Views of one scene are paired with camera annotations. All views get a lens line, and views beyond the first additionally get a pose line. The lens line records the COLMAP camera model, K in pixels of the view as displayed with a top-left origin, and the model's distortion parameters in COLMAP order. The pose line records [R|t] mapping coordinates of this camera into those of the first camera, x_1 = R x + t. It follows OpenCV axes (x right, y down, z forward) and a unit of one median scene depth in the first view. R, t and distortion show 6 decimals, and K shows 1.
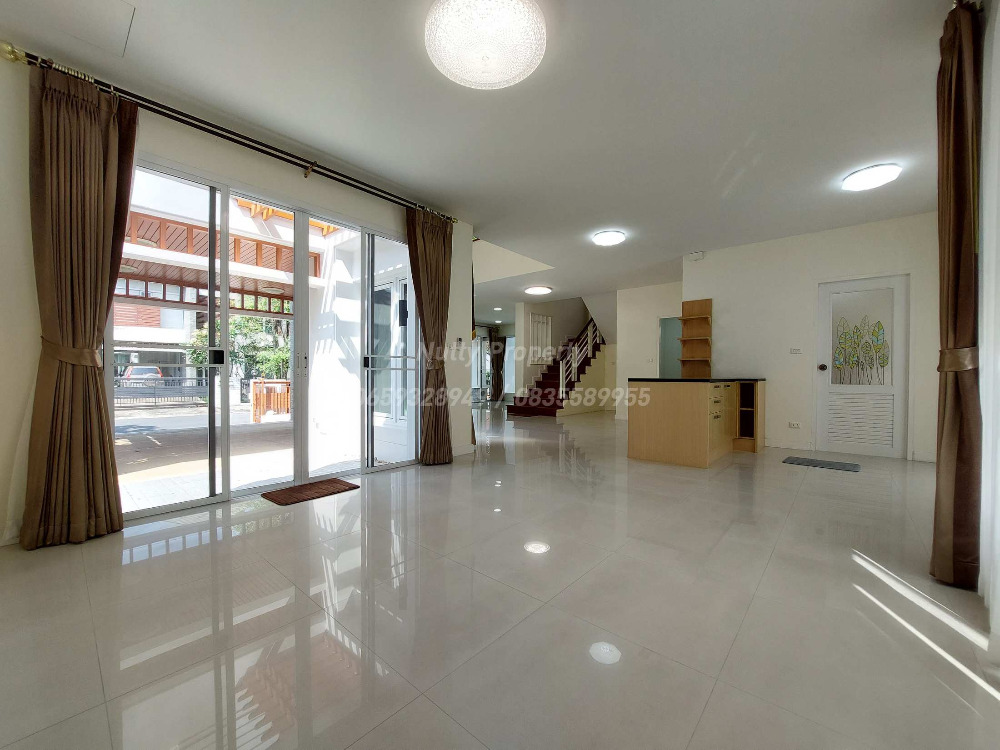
lens RADIAL K [[403.2, 0, 489.3], [0, 403.2, 377.9], [0, 0, 1]] dist [-0.015984, -0.000199]
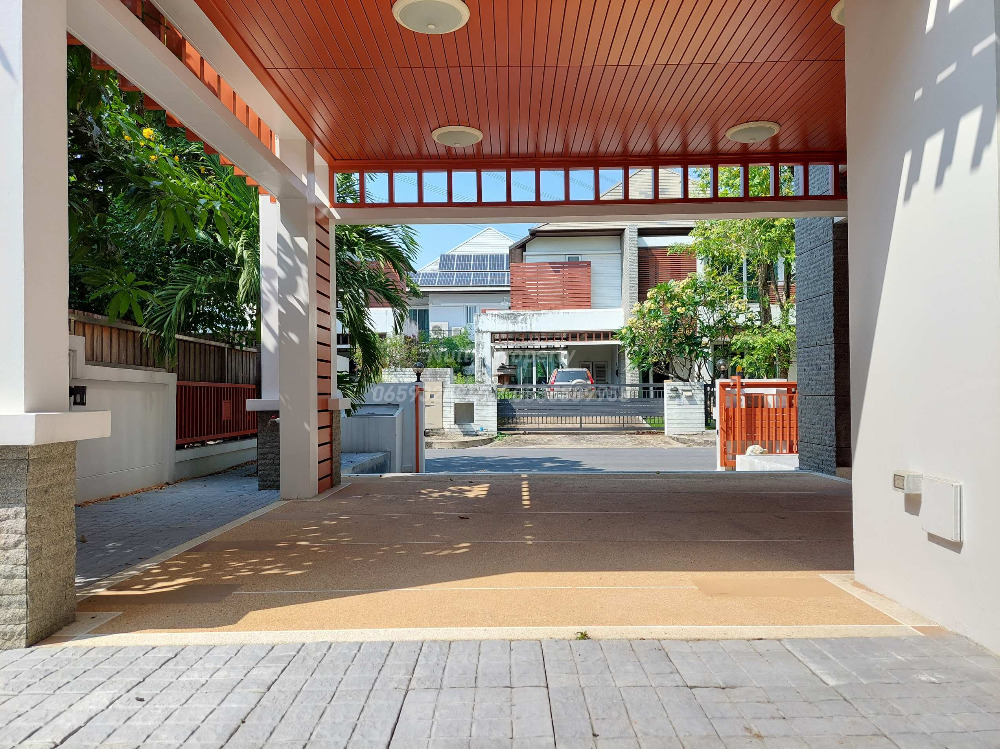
lens RADIAL K [[717.2, 0, 493.6], [0, 717.2, 381.9], [0, 0, 1]] dist [0.028343, -0.003642]
pose [[0.657562, -0.018602, -0.753170, -0.074823], [0.008285, 0.999813, -0.017460, 0.013041], [0.753355, 0.005241, 0.657594, 0.144645]]
